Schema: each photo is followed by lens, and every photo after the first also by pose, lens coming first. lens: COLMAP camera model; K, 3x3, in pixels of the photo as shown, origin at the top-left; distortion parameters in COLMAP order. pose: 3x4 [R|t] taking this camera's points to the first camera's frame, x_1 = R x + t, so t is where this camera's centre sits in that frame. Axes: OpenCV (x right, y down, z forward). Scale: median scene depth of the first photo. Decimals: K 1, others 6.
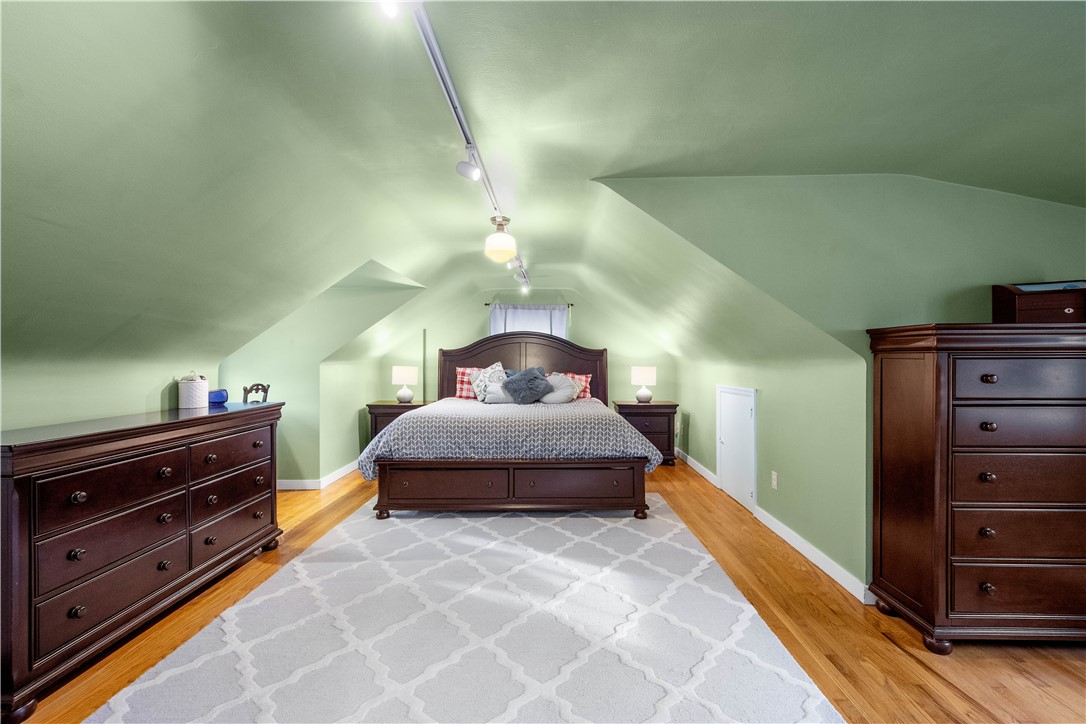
lens RADIAL K [[472.7, 0, 543.0], [0, 472.7, 362.0], [0, 0, 1]] dist [0.000495, -0.000118]
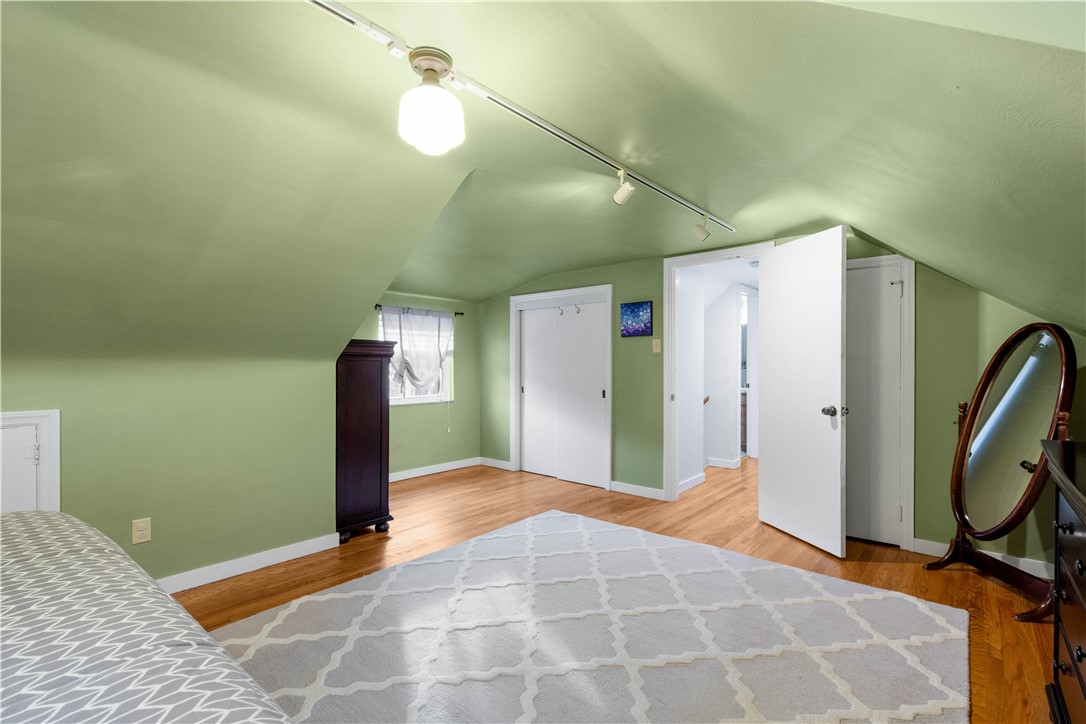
lens RADIAL K [[489.3, 0, 543.0], [0, 489.3, 362.0], [0, 0, 1]] dist [0.003392, 0.000097]
pose [[-0.769356, 0.005791, 0.638794, -0.547810], [0.006268, 0.999979, -0.001516, 0.003104], [-0.638789, 0.002837, -0.769377, 1.458566]]
